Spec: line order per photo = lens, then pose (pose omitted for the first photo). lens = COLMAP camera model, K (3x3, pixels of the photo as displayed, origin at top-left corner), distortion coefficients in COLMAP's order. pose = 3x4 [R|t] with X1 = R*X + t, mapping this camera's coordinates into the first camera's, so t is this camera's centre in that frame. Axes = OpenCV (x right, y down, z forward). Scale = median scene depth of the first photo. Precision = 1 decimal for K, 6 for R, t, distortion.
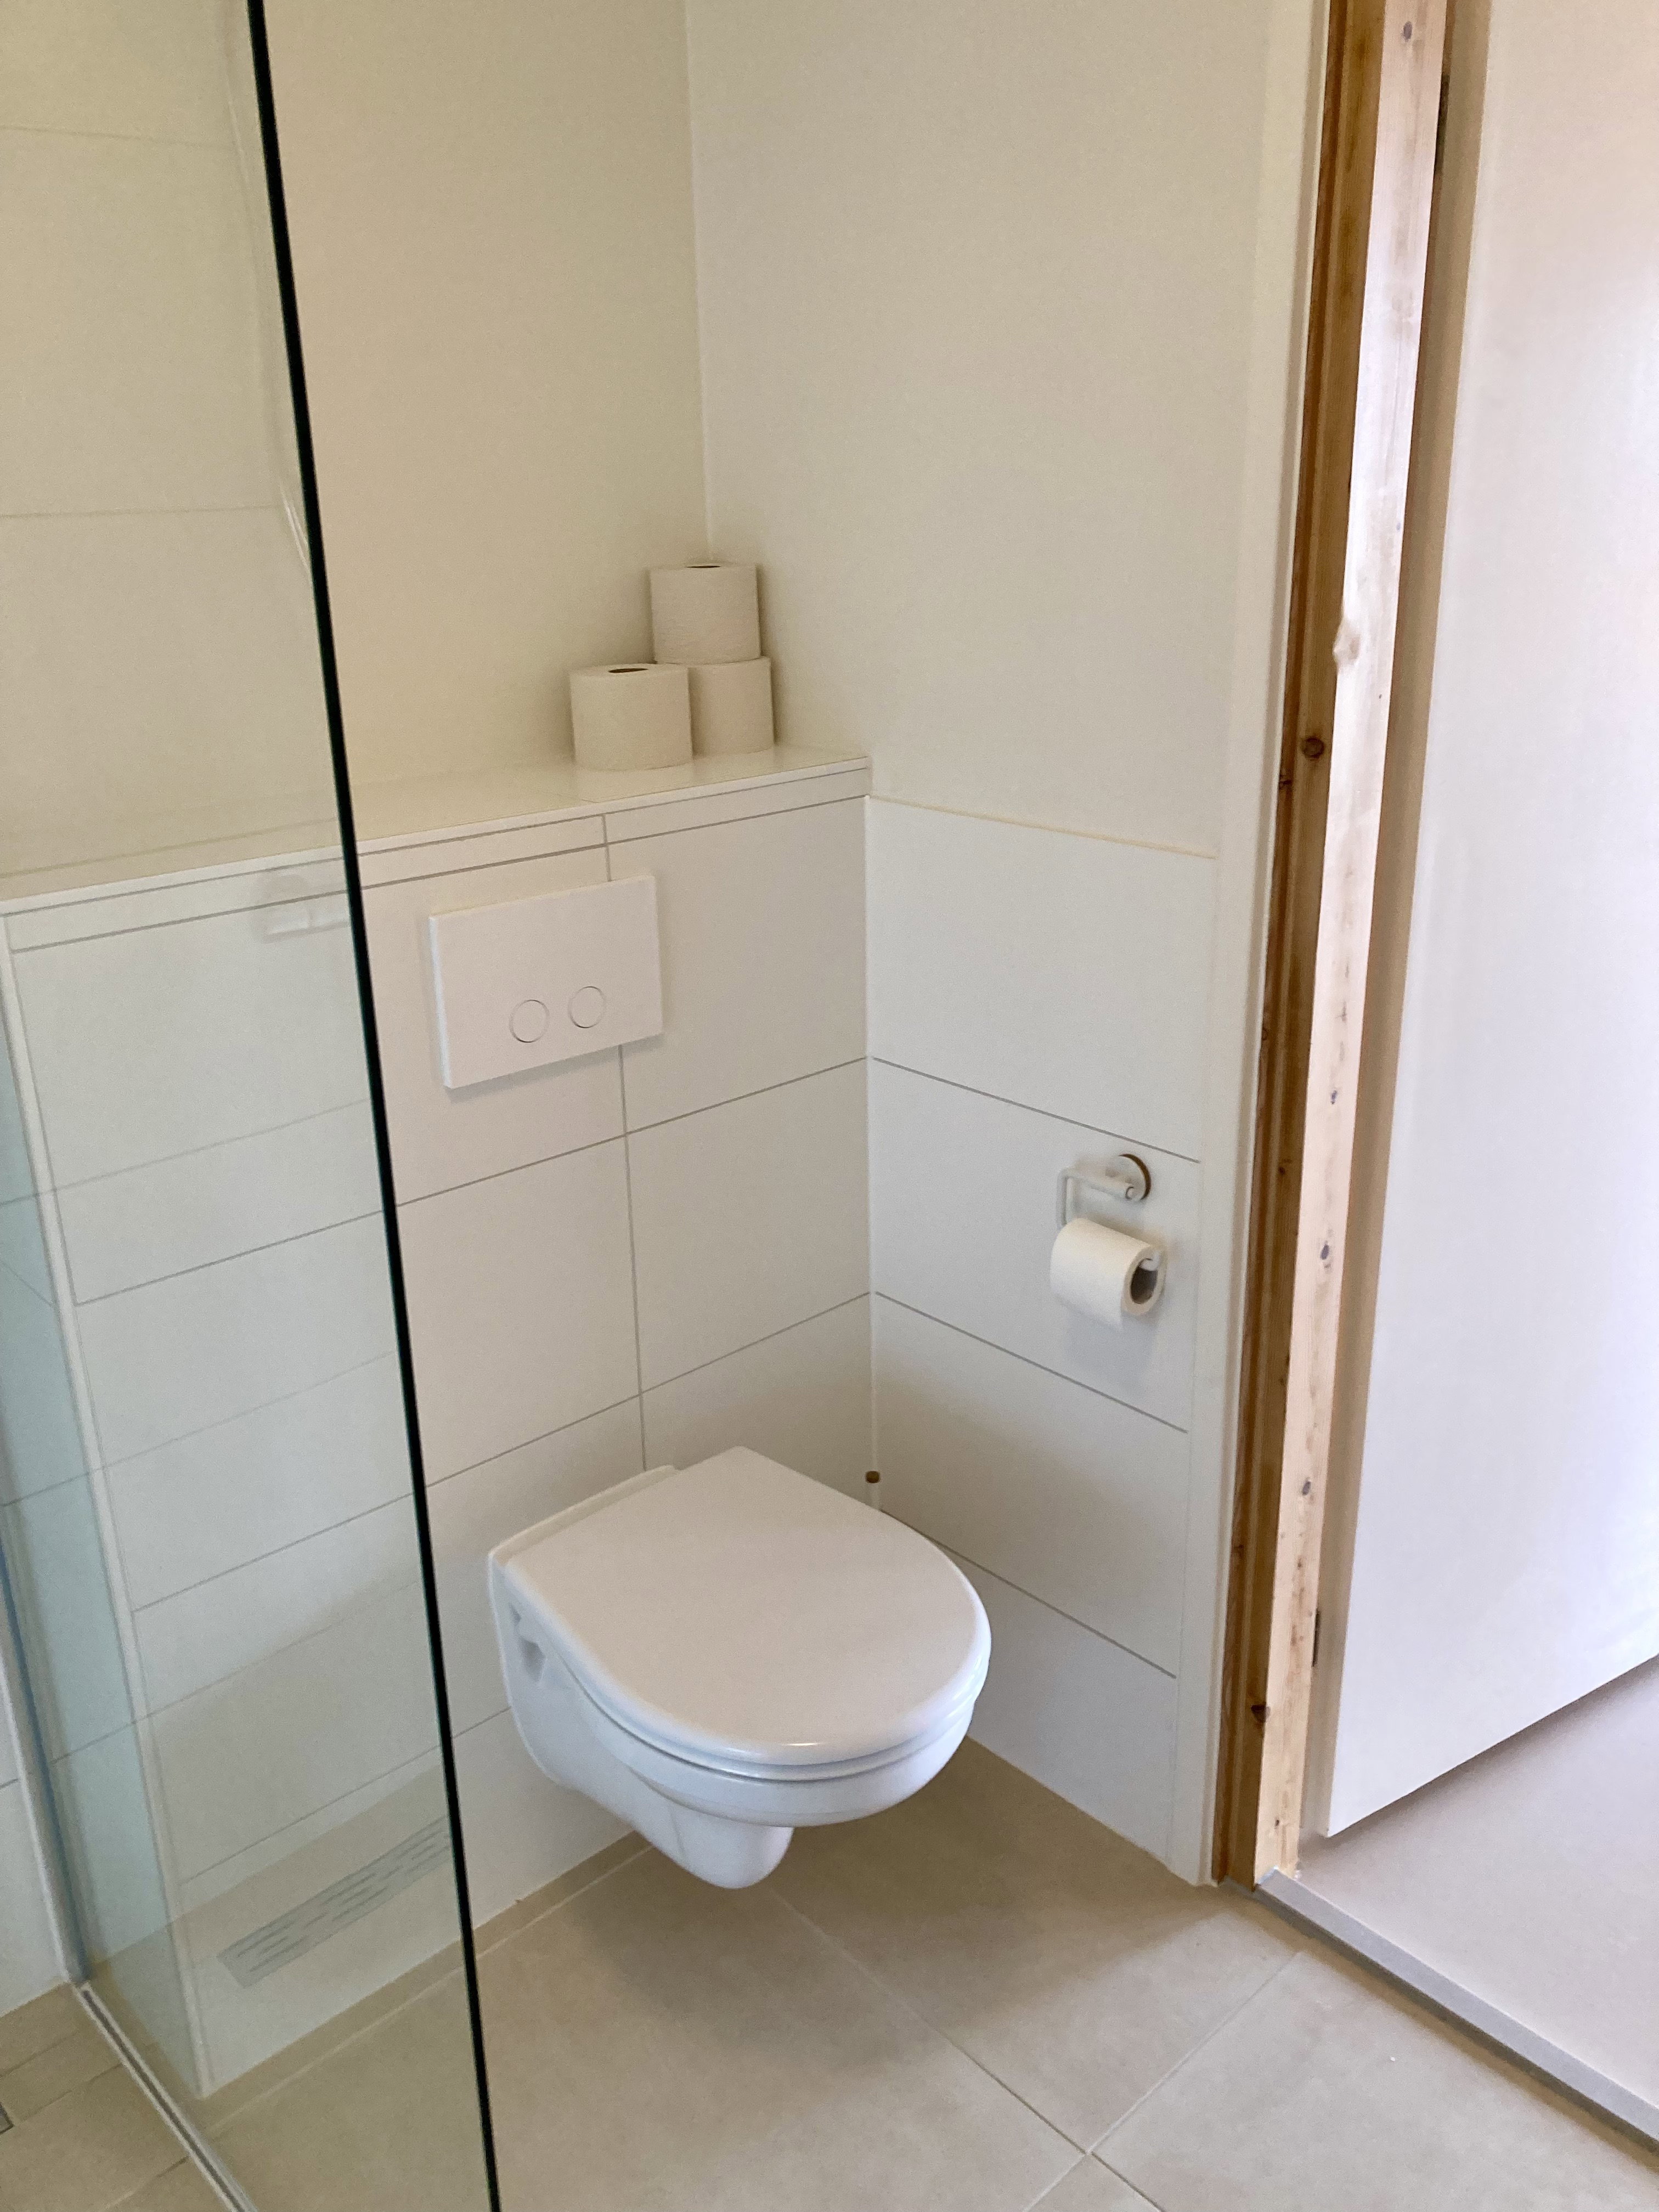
lens RADIAL K [[1803.3, 0, 832.5], [0, 1803.3, 1092.6], [0, 0, 1]] dist [0.025220, -0.002486]
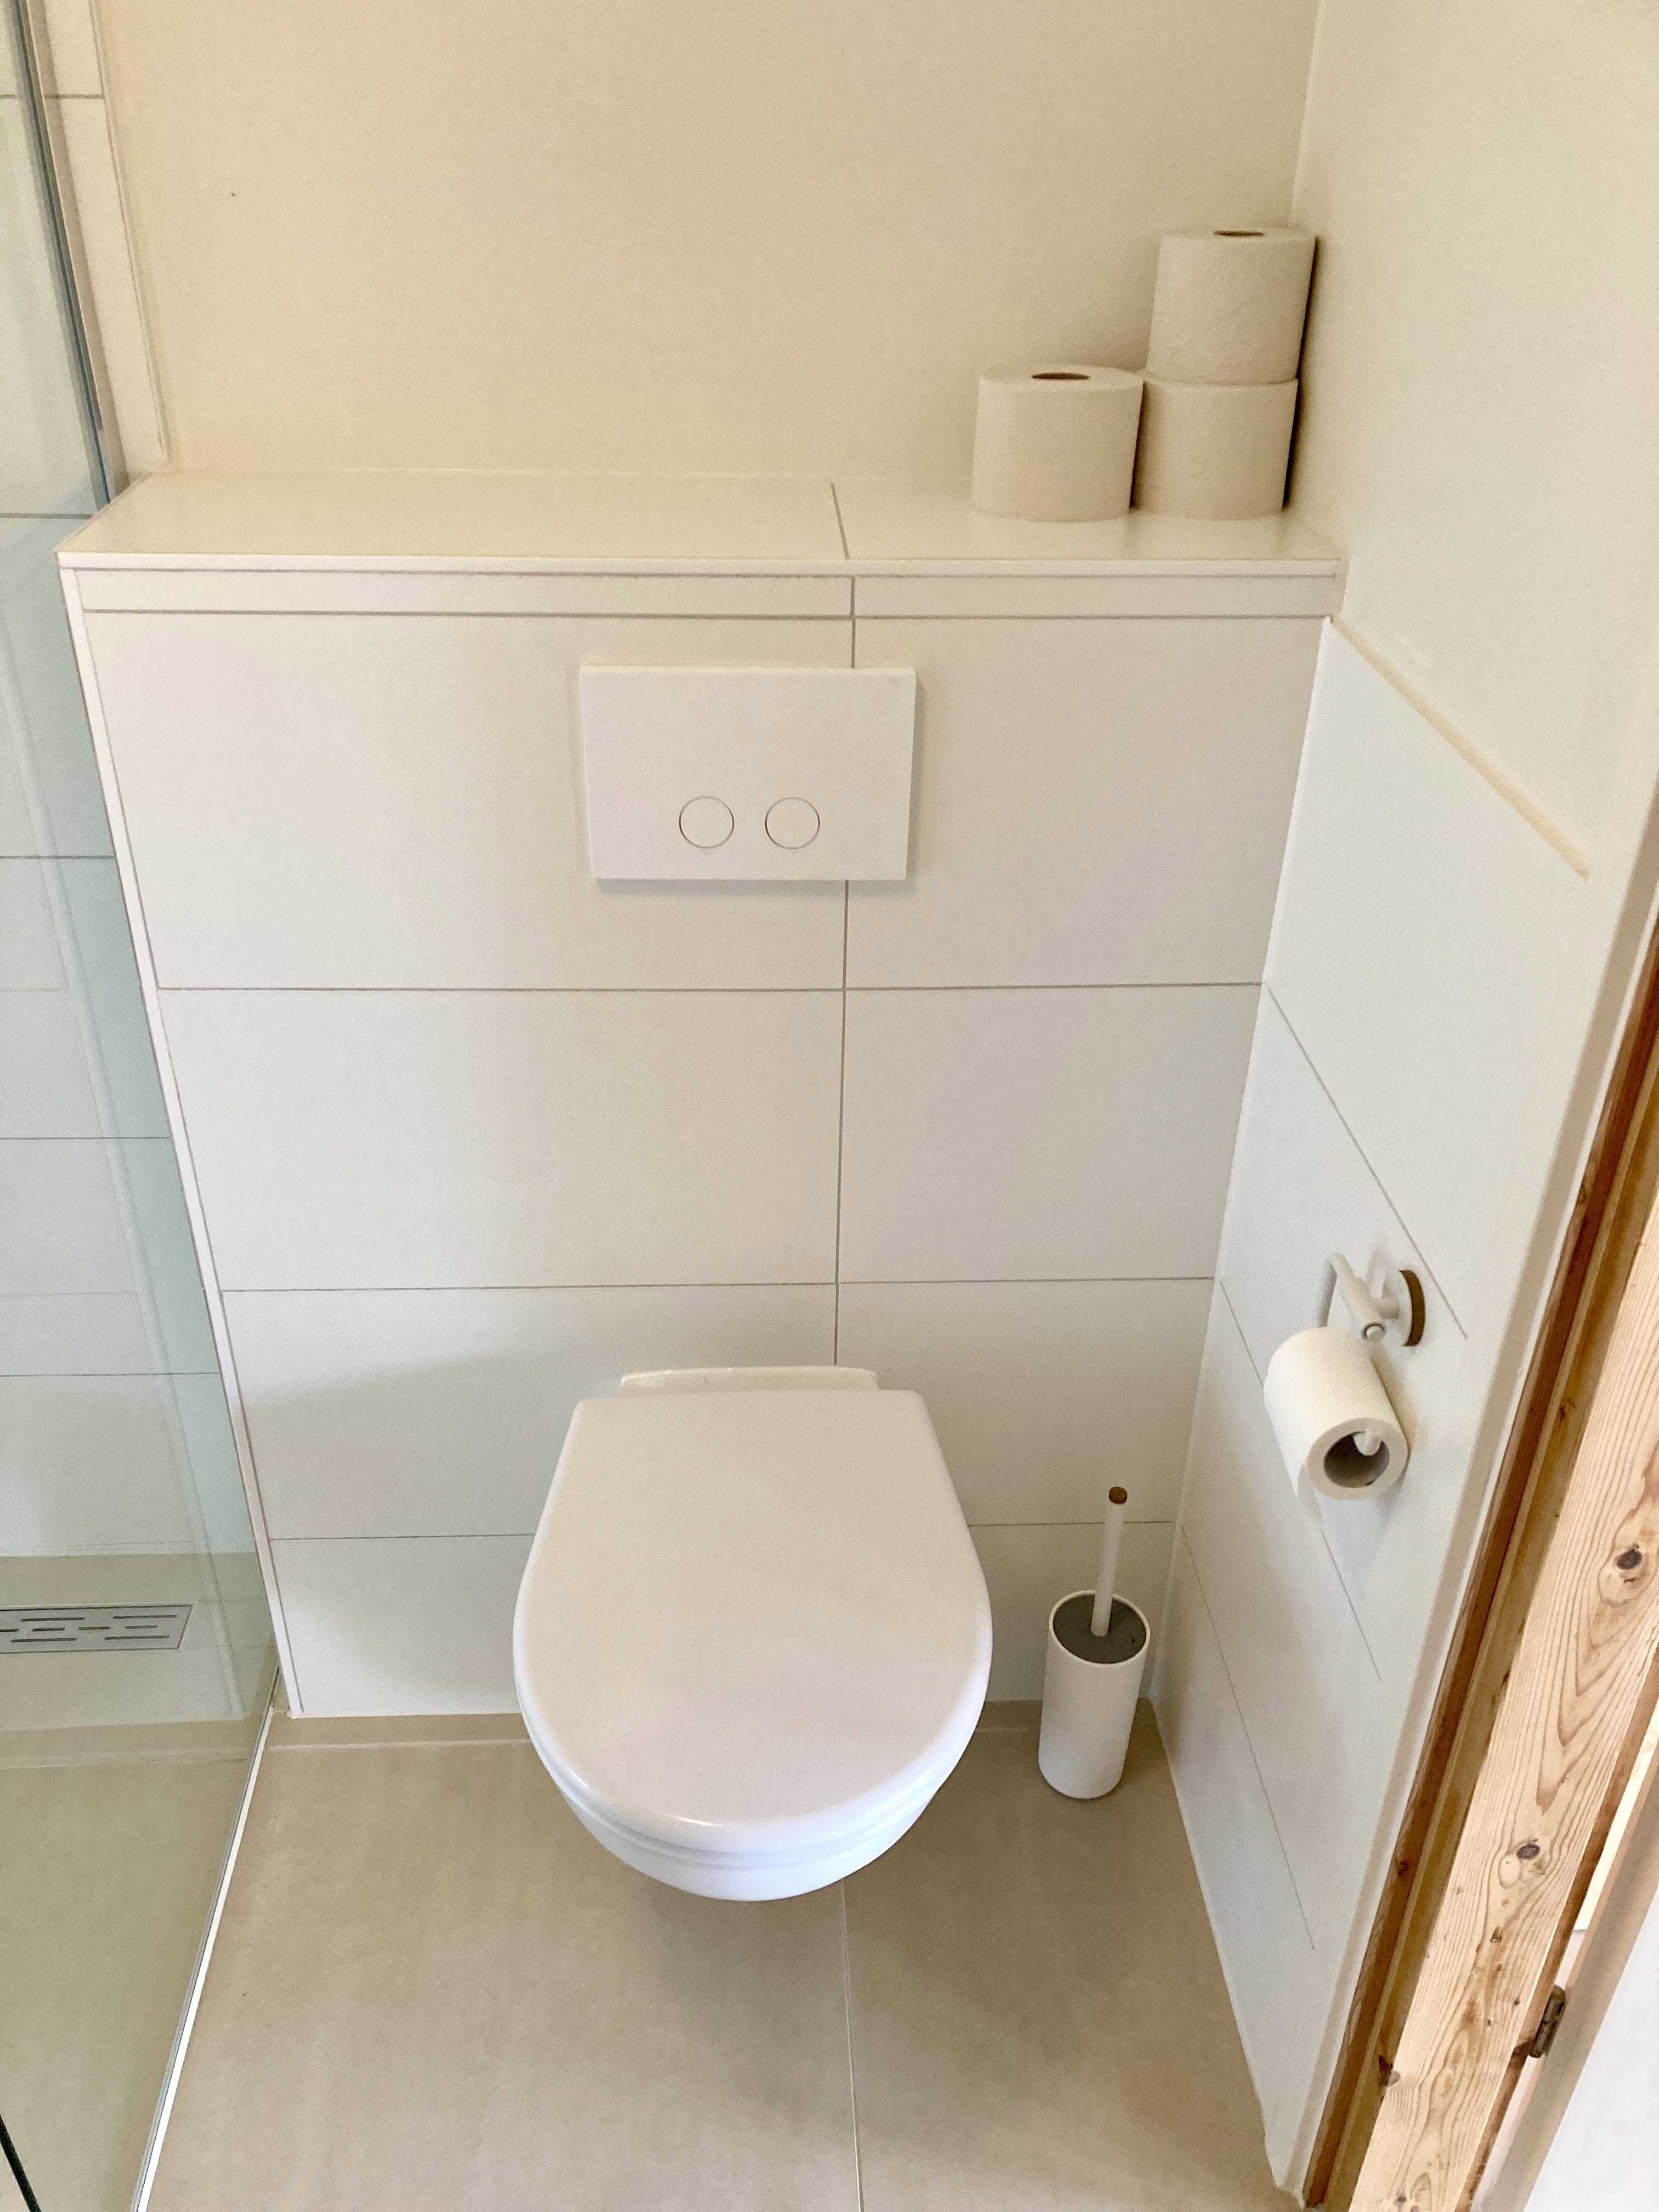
lens RADIAL K [[1803.3, 0, 828.2], [0, 1803.3, 1126.4], [0, 0, 1]] dist [0.025220, -0.002486]
pose [[0.765334, 0.363438, -0.531203, 0.324333], [-0.244620, 0.927635, 0.282231, -0.143644], [0.595336, -0.086058, 0.798855, 0.361040]]
